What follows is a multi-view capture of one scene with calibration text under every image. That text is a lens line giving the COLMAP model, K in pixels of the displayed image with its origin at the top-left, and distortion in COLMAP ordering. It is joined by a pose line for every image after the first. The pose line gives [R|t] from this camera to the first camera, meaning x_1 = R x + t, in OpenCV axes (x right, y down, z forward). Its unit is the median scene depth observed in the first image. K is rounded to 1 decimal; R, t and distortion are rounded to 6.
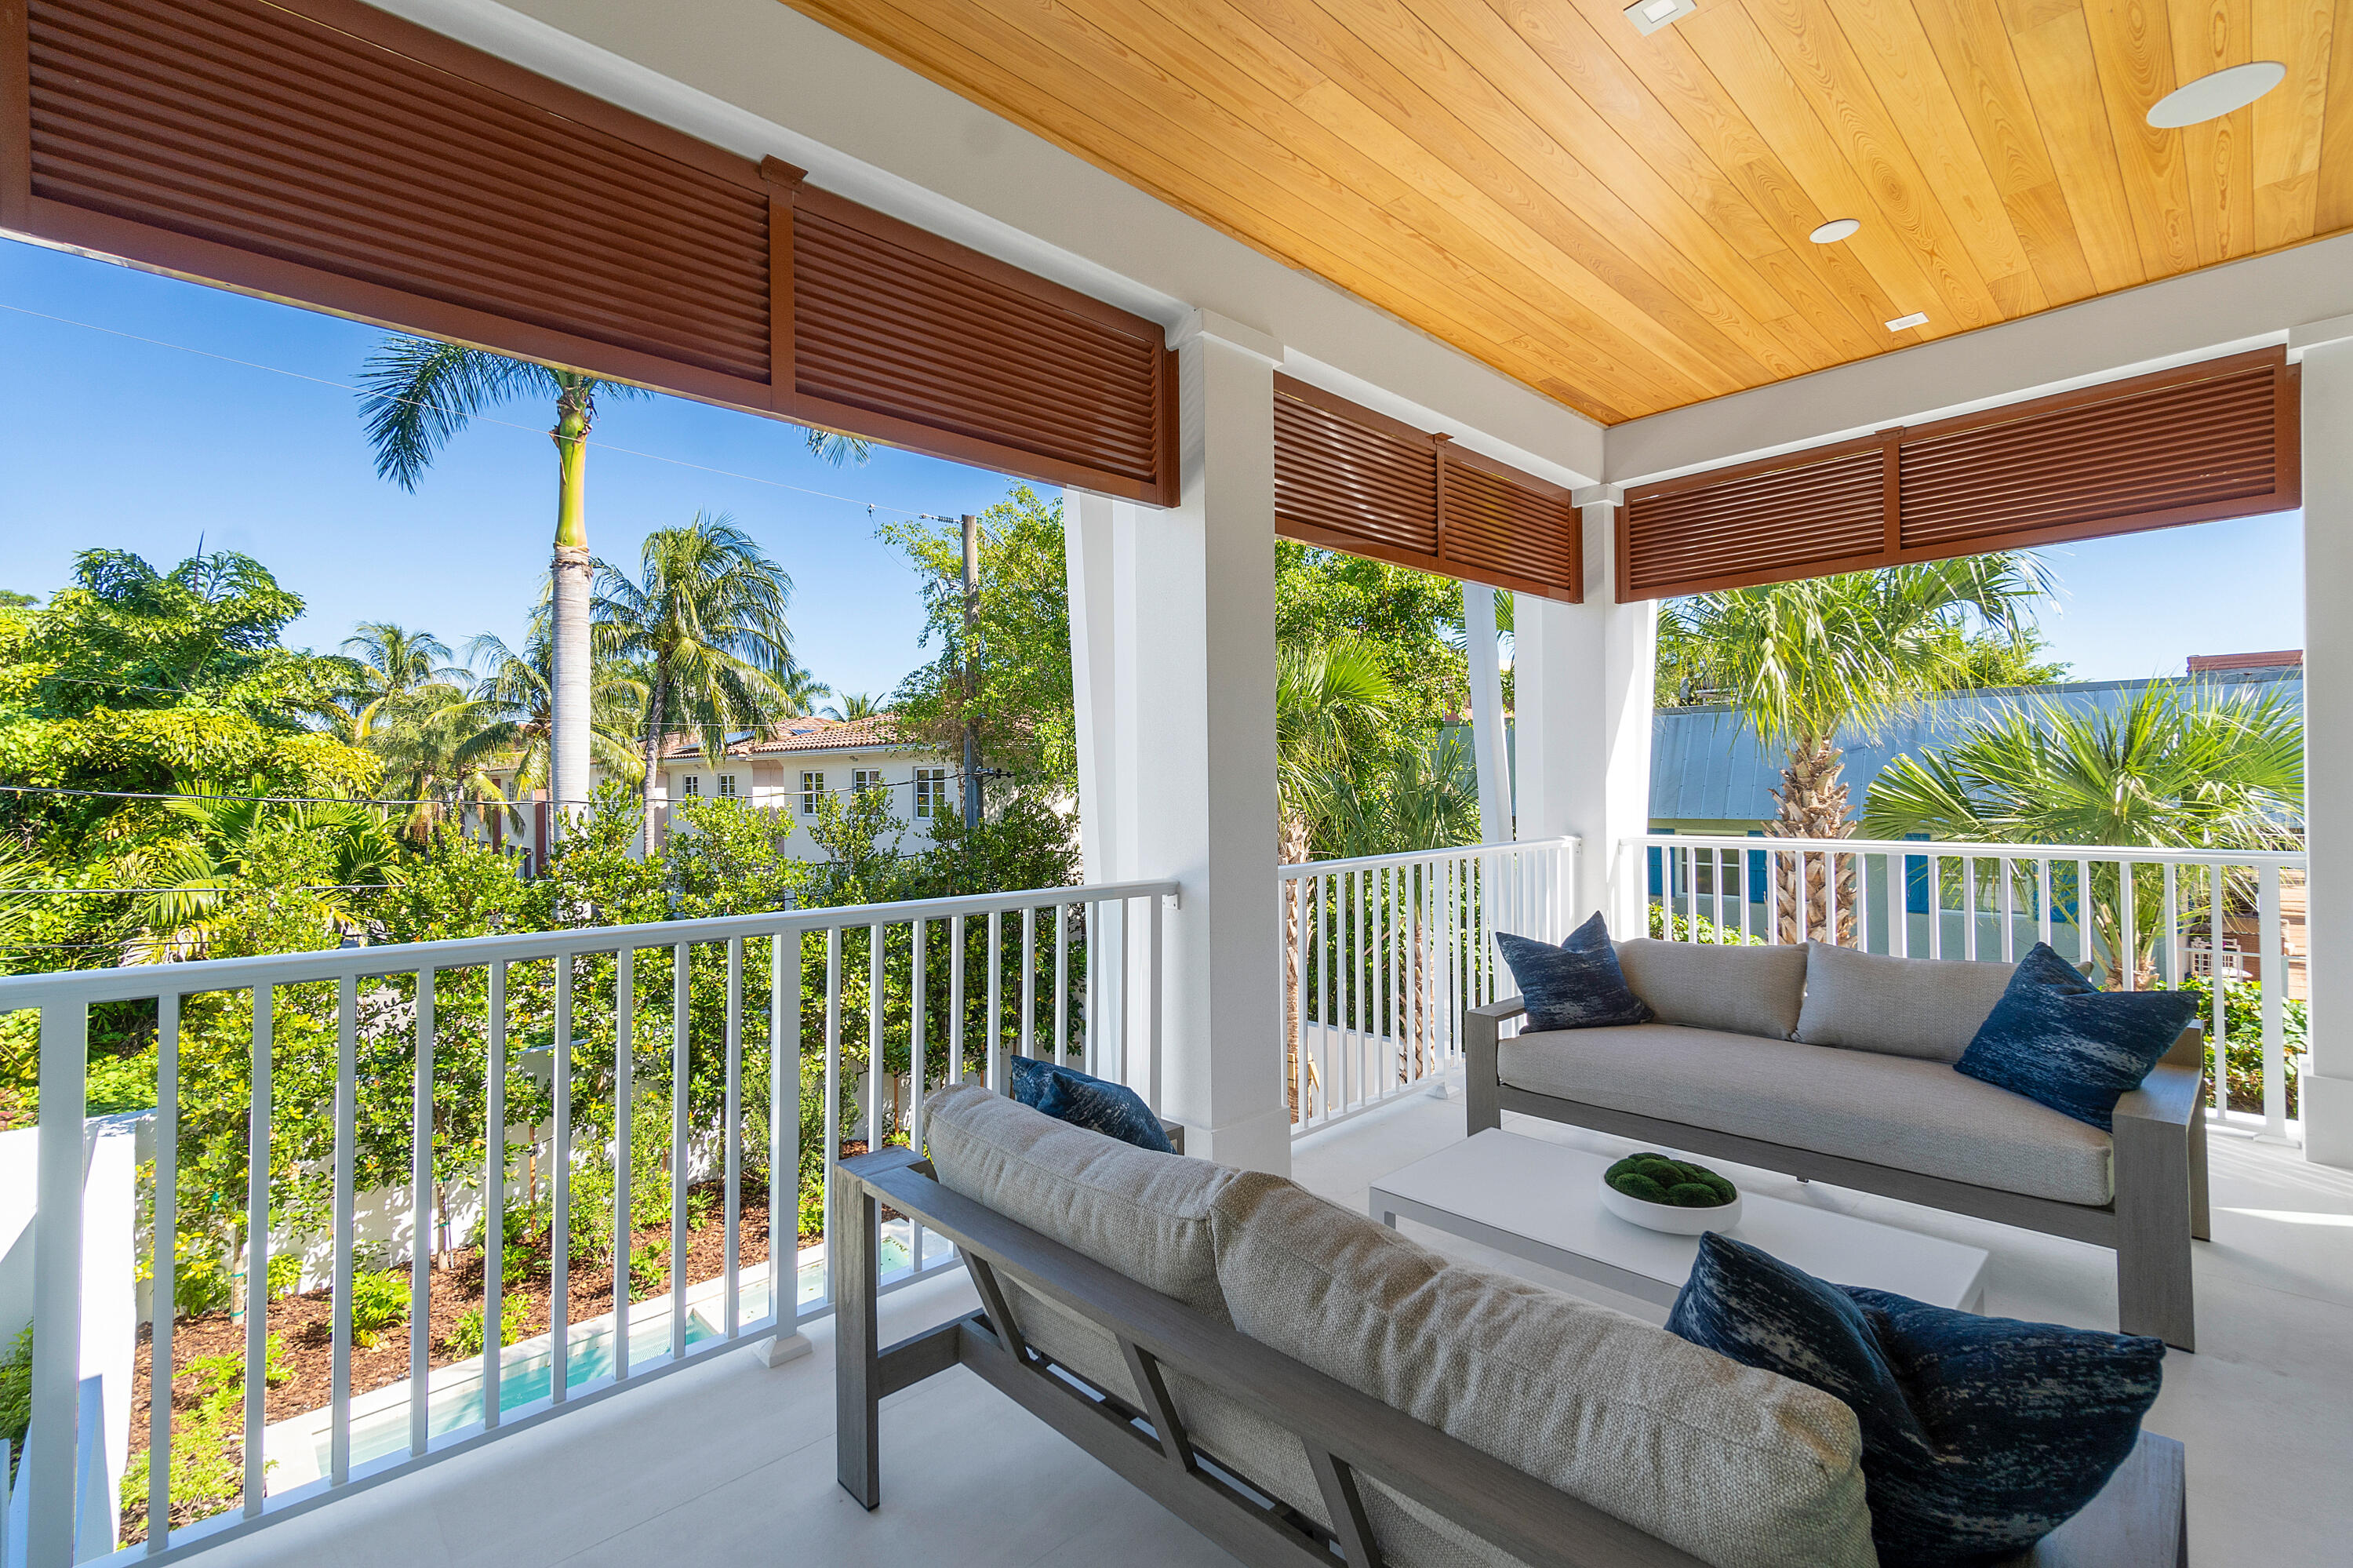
lens RADIAL K [[1060.9, 0, 1173.1], [0, 1060.9, 799.3], [0, 0, 1]] dist [-0.002028, -0.000188]
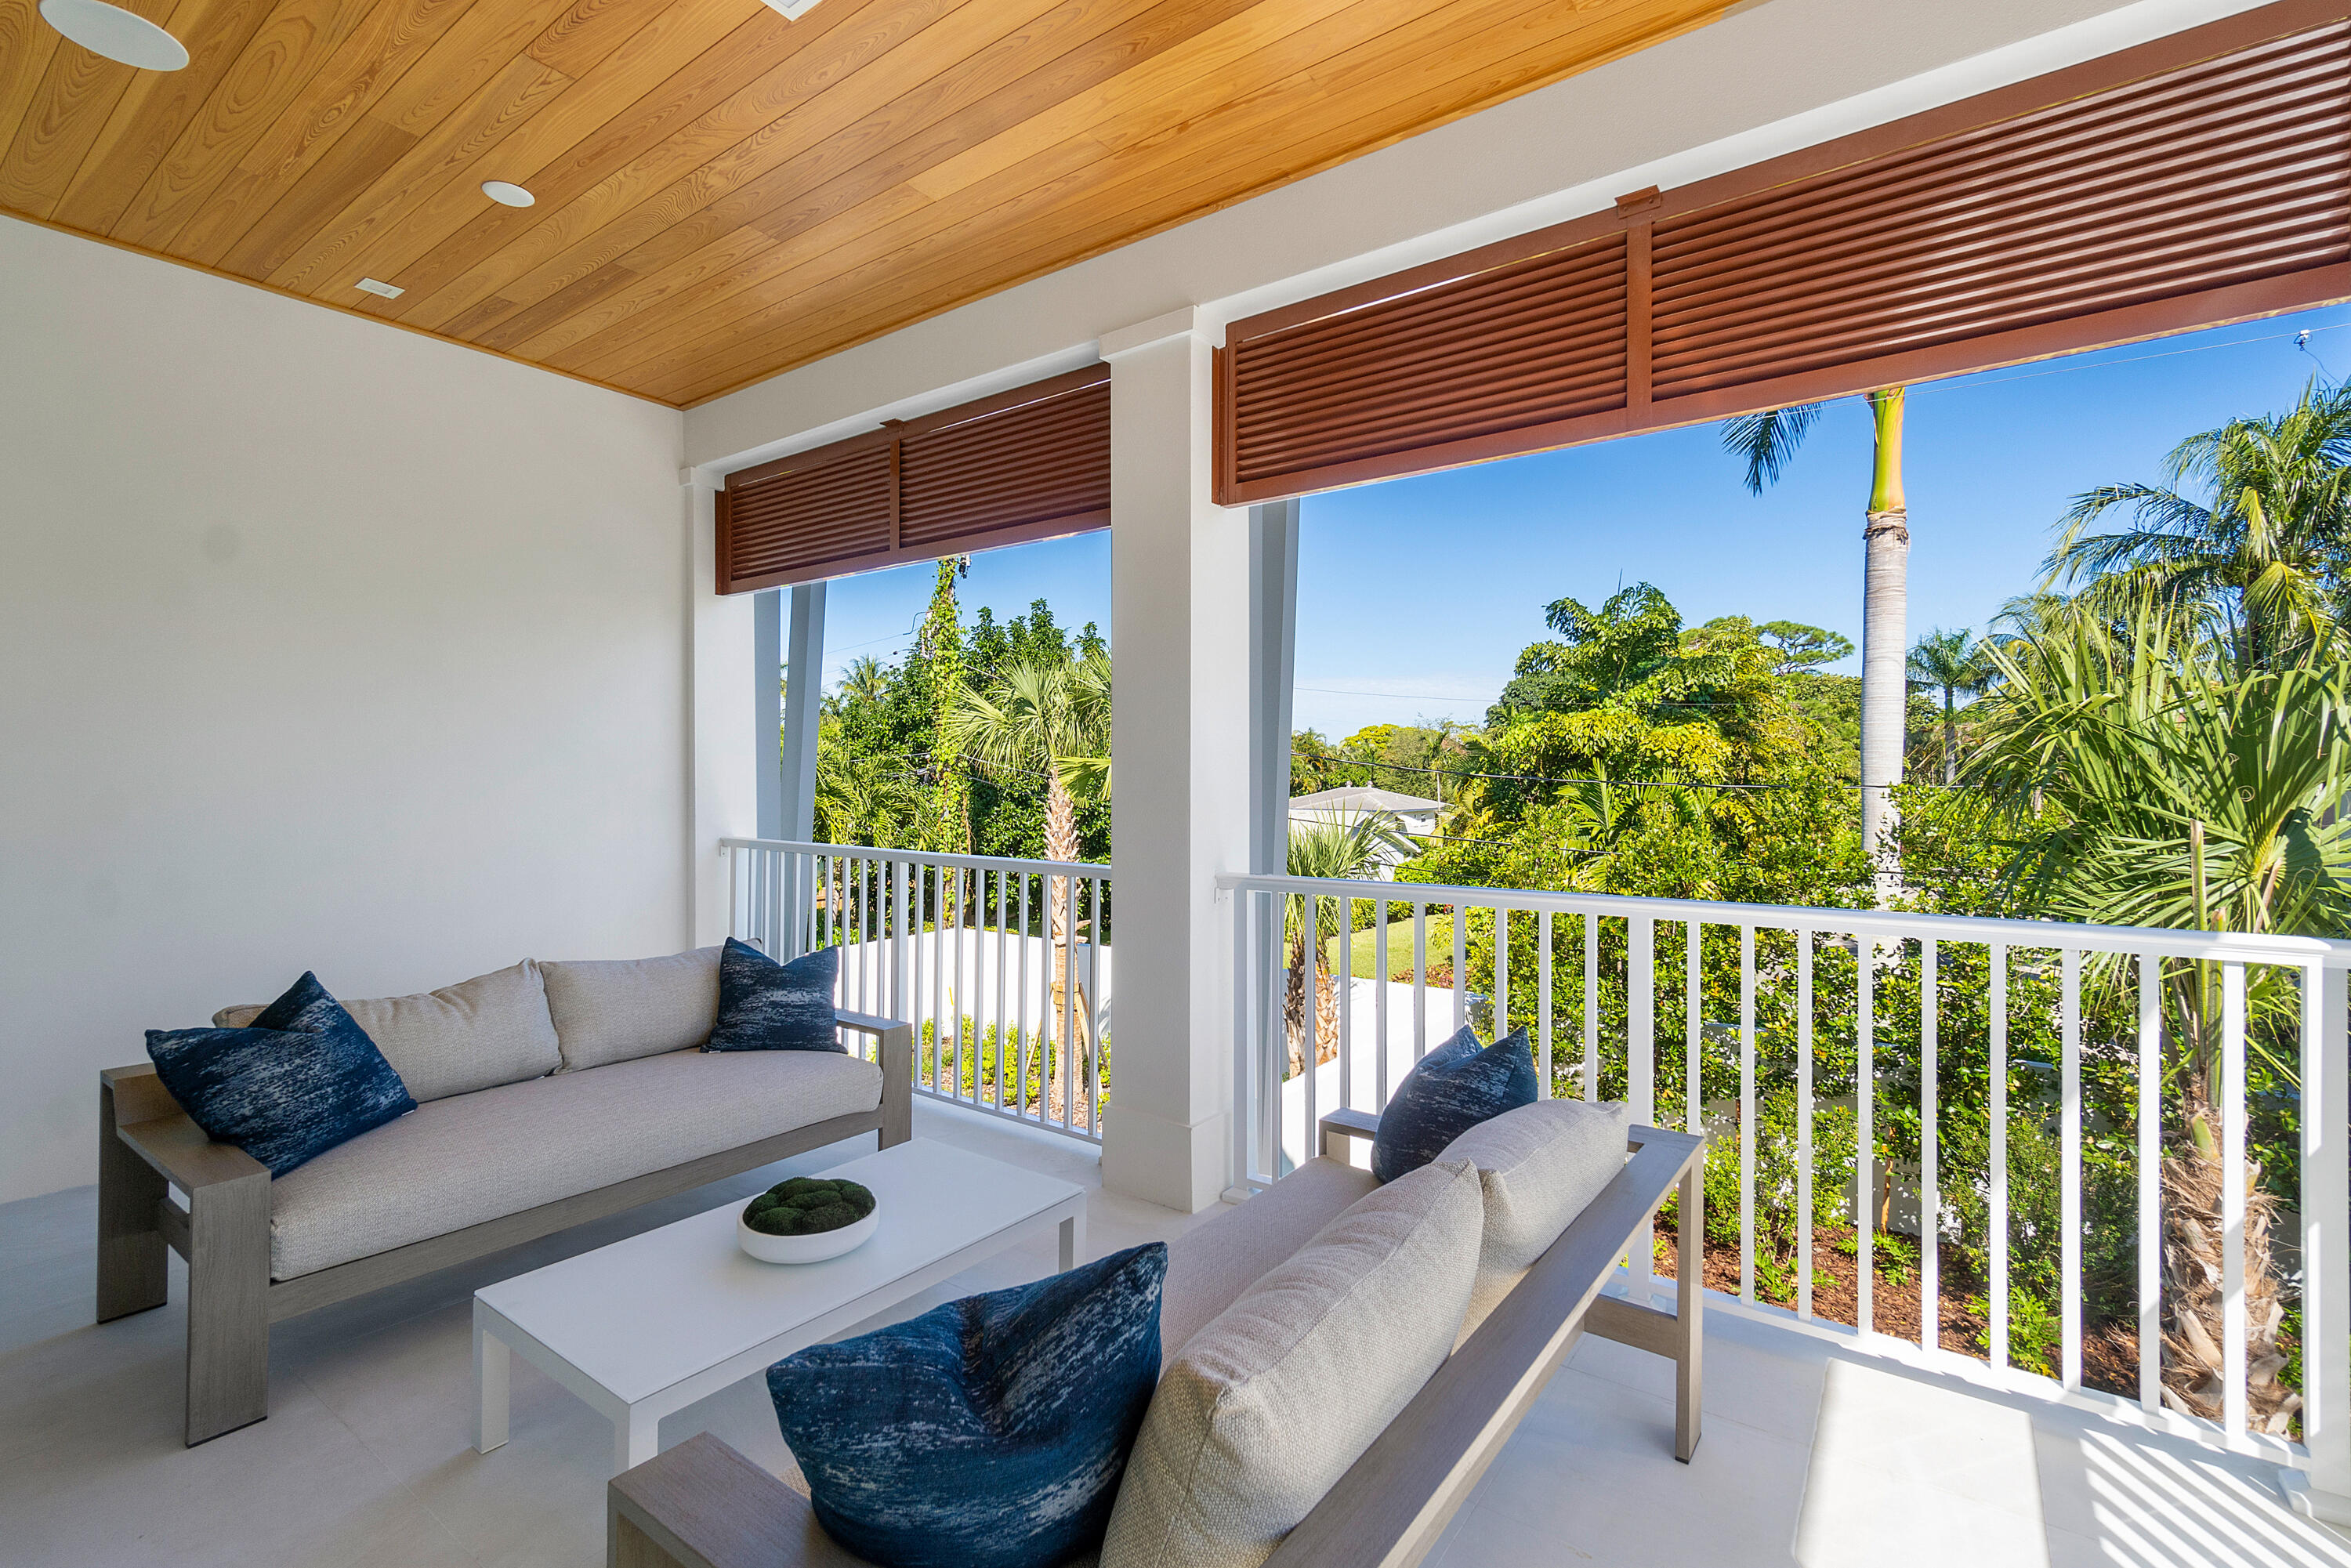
lens RADIAL K [[1059.9, 0, 1172.4], [0, 1059.9, 798.8], [0, 0, 1]] dist [-0.002028, -0.000188]
pose [[0.197316, 0.028443, -0.979927, 0.335774], [-0.003363, 0.999593, 0.028336, -0.009430], [0.980334, -0.002295, 0.197331, 0.266046]]
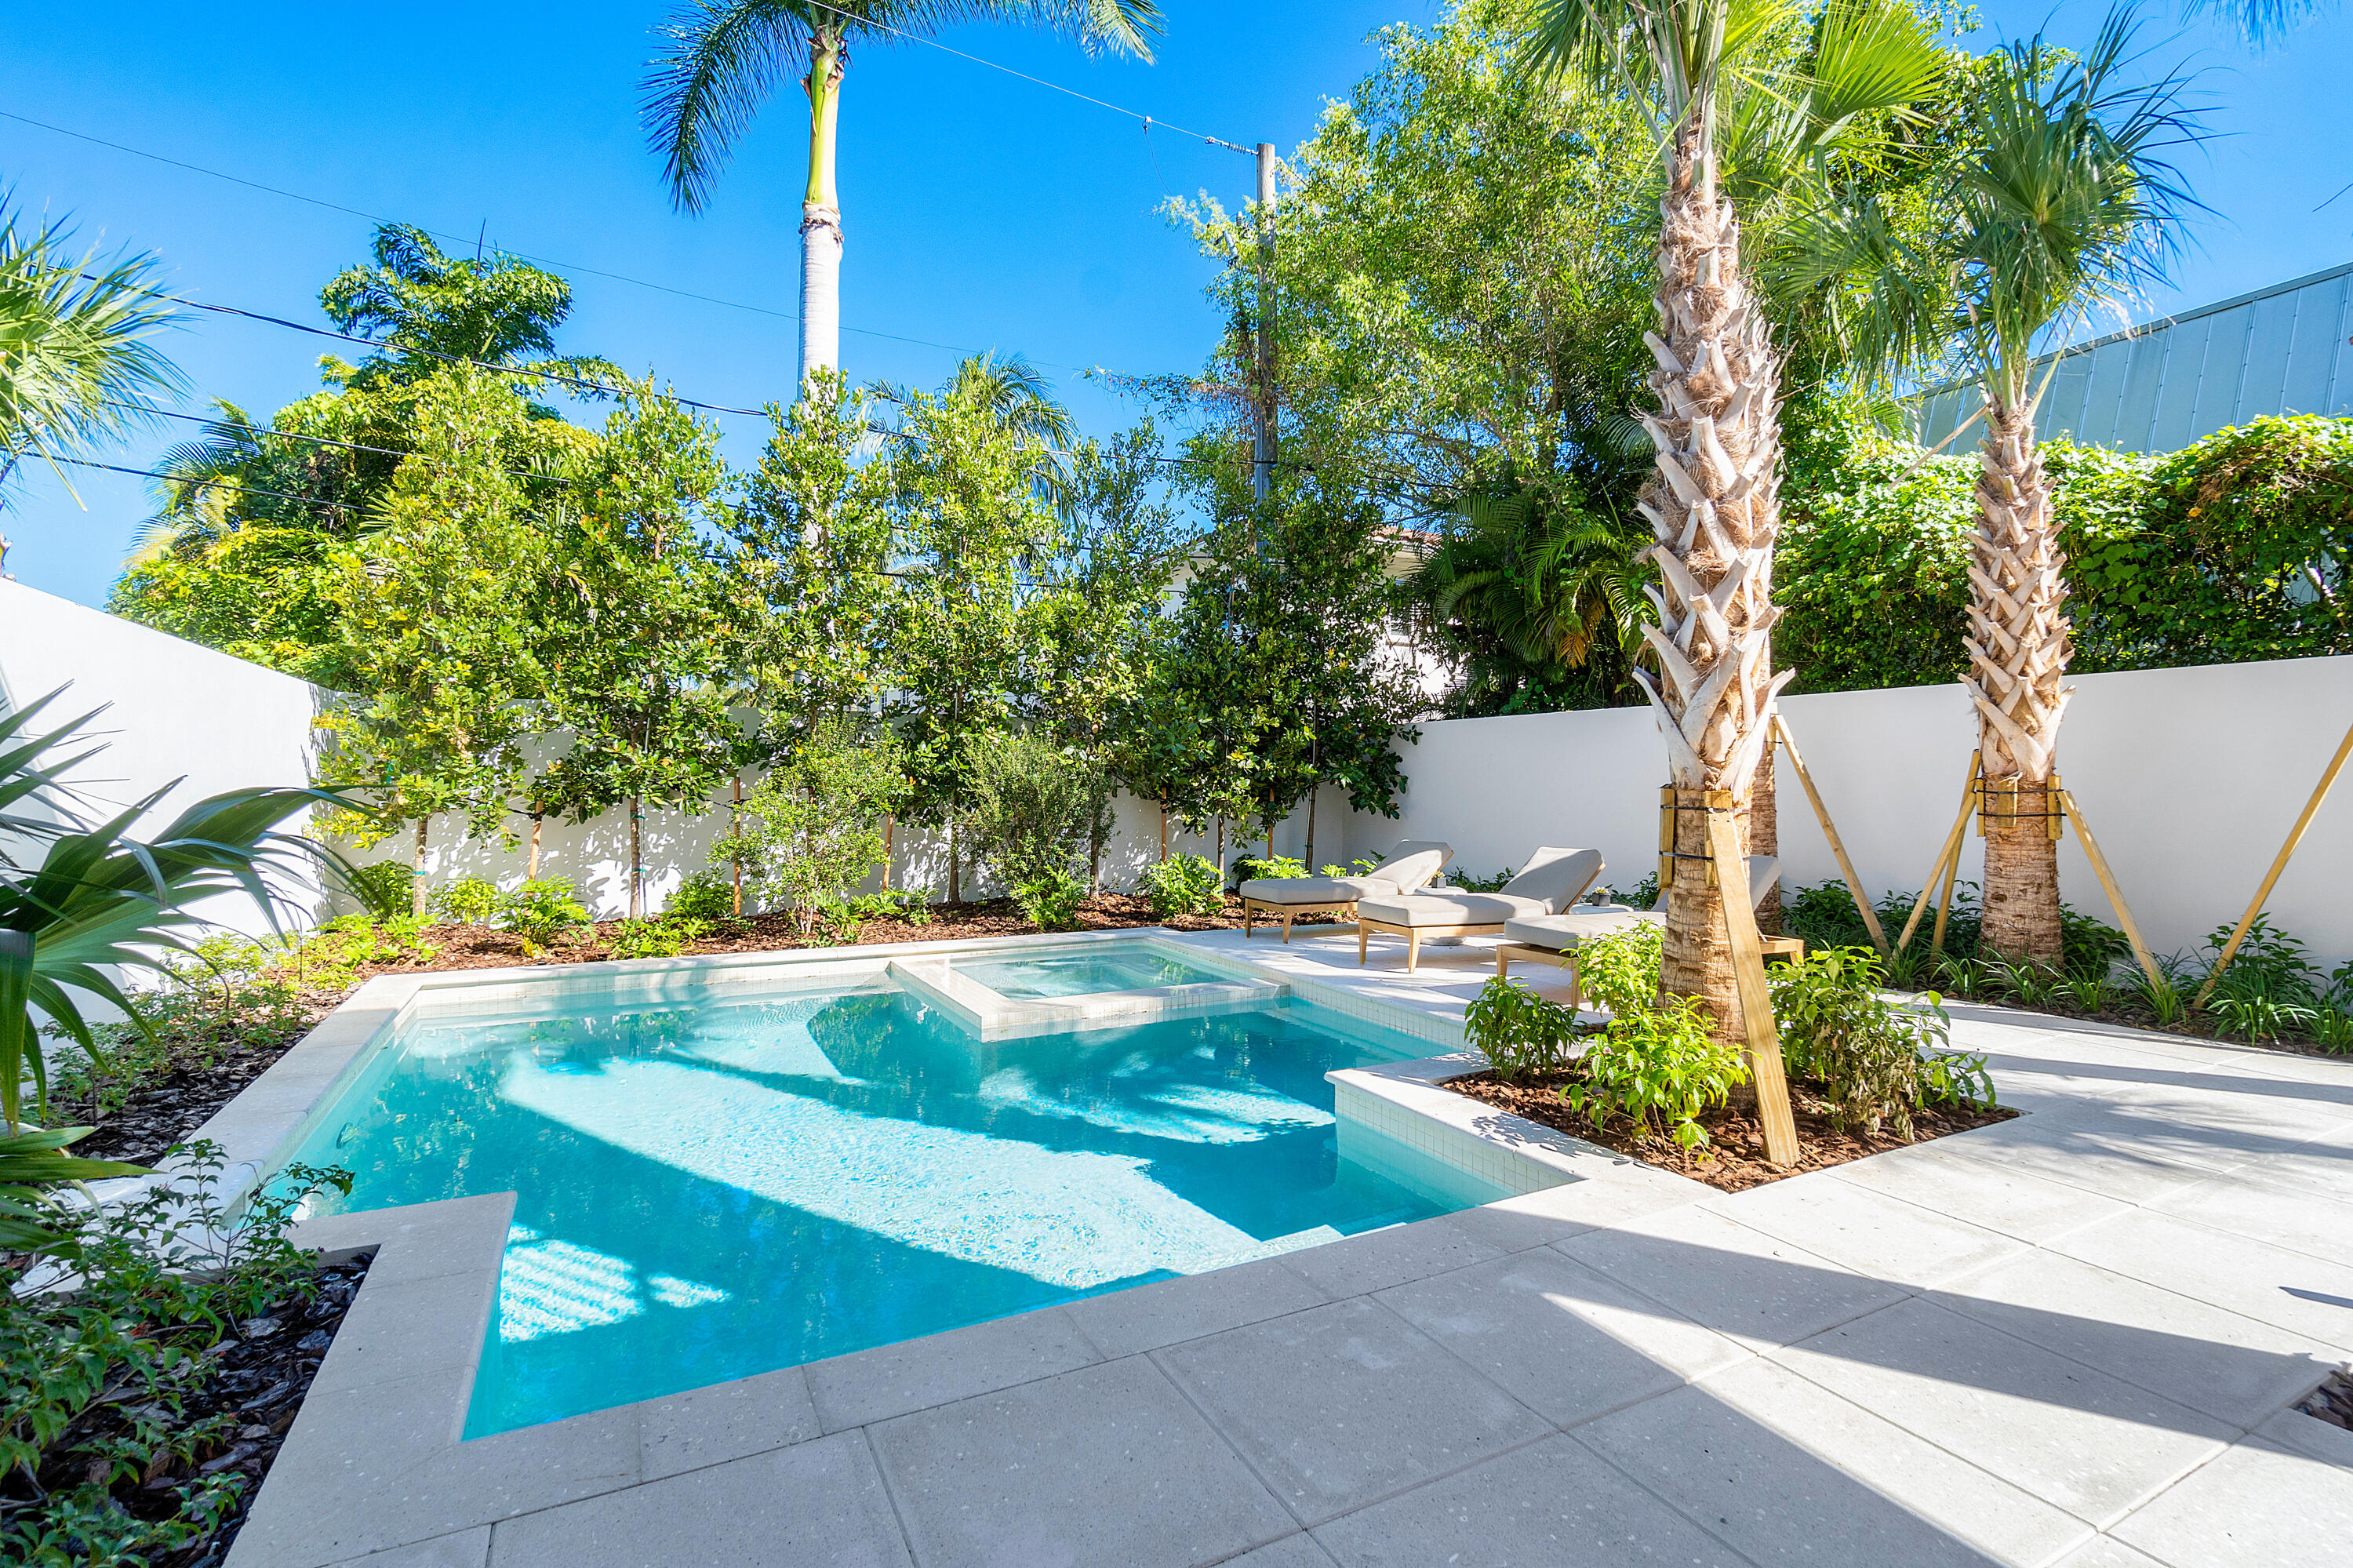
lens RADIAL K [[1060.9, 0, 1164.1], [0, 1060.9, 787.1], [0, 0, 1]] dist [-0.002028, -0.000188]
pose [[0.964885, 0.023340, -0.261635, -0.054710], [-0.024880, 0.999687, -0.002572, 0.348302], [0.261494, 0.008991, 0.965163, 0.298927]]
